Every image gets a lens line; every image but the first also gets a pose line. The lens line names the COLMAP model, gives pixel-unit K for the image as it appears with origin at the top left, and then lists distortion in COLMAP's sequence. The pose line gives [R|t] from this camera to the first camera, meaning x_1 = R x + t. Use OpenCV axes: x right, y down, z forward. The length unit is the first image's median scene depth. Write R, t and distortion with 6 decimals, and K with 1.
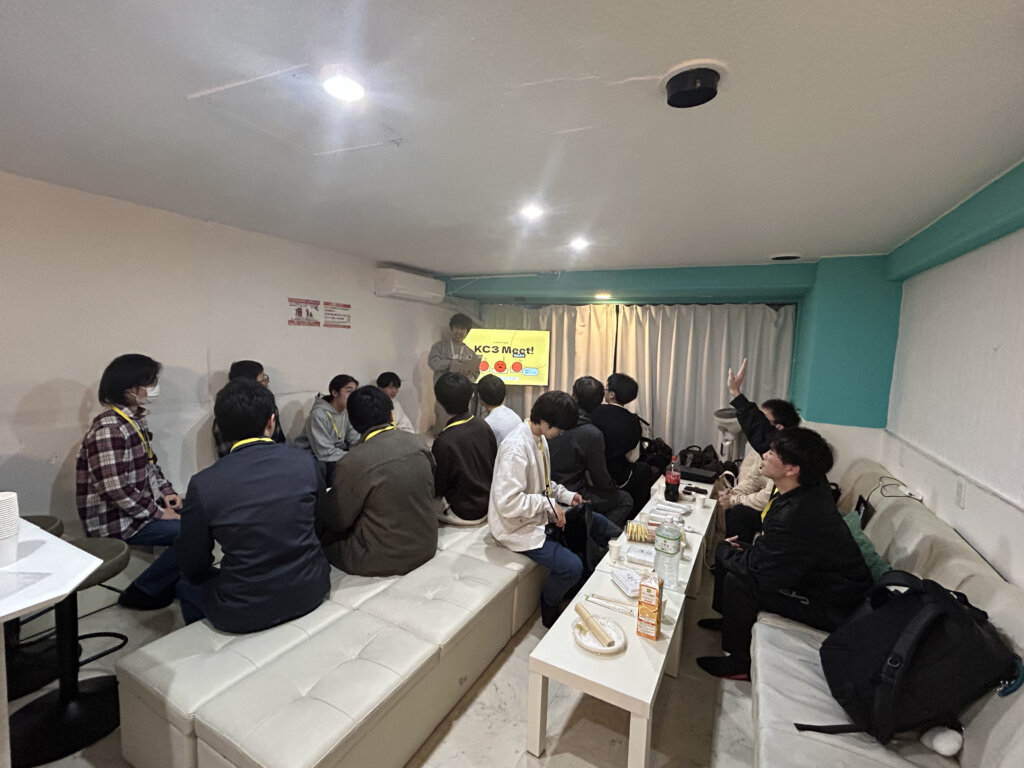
lens RADIAL K [[470.3, 0, 513.6], [0, 470.3, 388.1], [0, 0, 1]] dist [-0.010179, -0.000069]
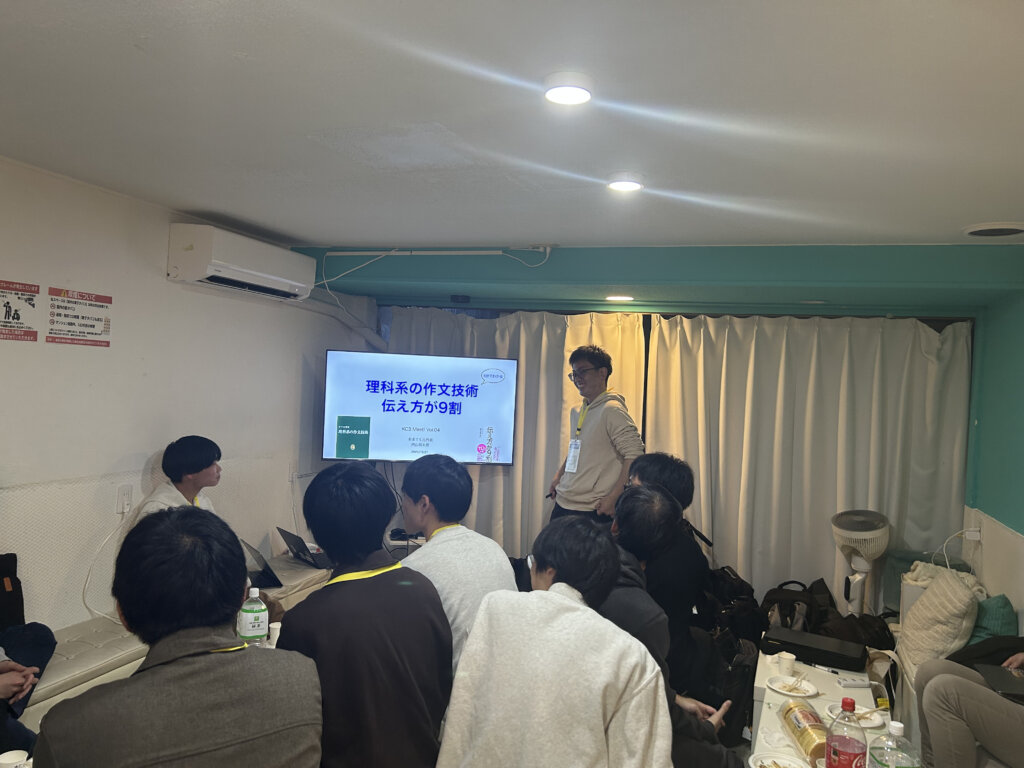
lens RADIAL K [[774.8, 0, 514.9], [0, 774.8, 389.3], [0, 0, 1]] dist [0.058681, -0.063109]
pose [[0.989266, 0.014580, 0.145393, -0.057385], [-0.003407, 0.997040, -0.076805, -0.024738], [-0.146083, 0.075485, 0.986388, 0.163515]]
